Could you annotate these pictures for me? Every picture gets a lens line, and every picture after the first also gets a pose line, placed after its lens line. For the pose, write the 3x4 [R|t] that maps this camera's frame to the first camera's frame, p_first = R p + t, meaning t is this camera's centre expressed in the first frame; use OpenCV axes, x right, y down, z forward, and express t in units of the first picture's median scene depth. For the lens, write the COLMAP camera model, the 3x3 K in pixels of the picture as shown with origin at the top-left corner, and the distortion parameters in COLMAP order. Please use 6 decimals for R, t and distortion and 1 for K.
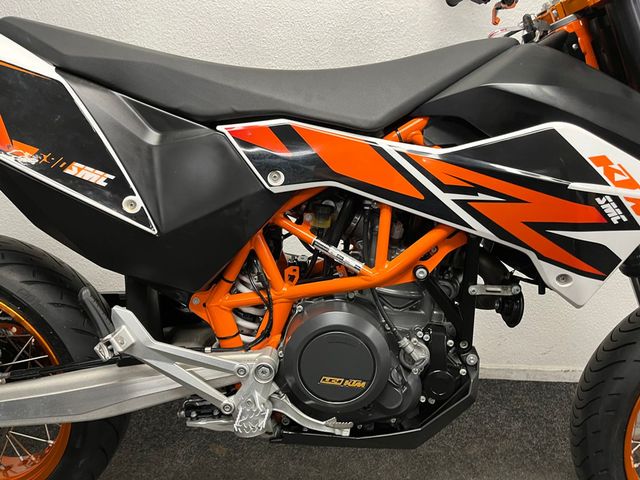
lens RADIAL K [[483.9, 0, 320.0], [0, 483.9, 240.0], [0, 0, 1]] dist [0.080233, -0.110244]
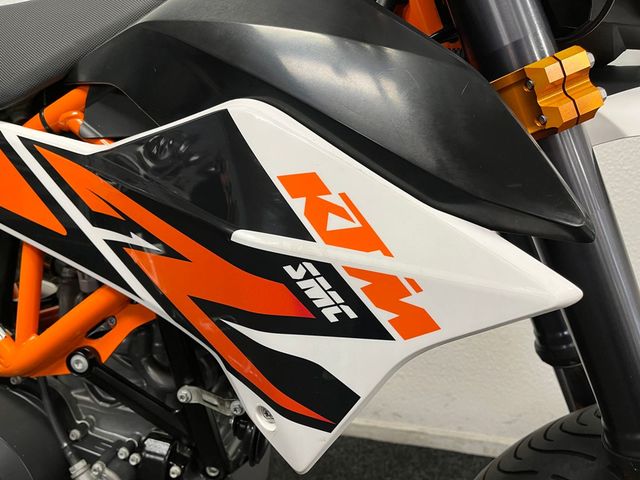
lens RADIAL K [[505.6, 0, 320.0], [0, 505.6, 240.0], [0, 0, 1]] dist [0.002860, 0.000848]
pose [[0.987932, 0.051481, -0.146081, 0.563146], [-0.046703, 0.998262, 0.035949, -0.108736], [0.147677, -0.028693, 0.988619, 0.455434]]
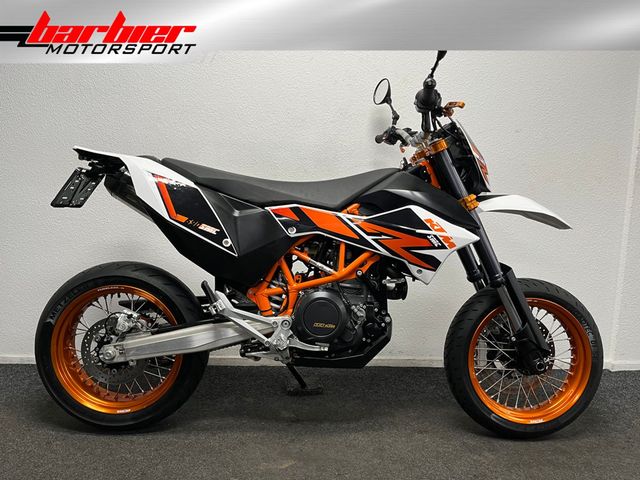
lens RADIAL K [[483.9, 0, 320.0], [0, 483.9, 240.0], [0, 0, 1]] dist [0.080233, -0.110244]
pose [[0.998702, -0.009335, 0.050072, -0.073699], [0.016957, 0.987921, -0.154028, 0.250439], [-0.048030, 0.154678, 0.986797, -1.136530]]
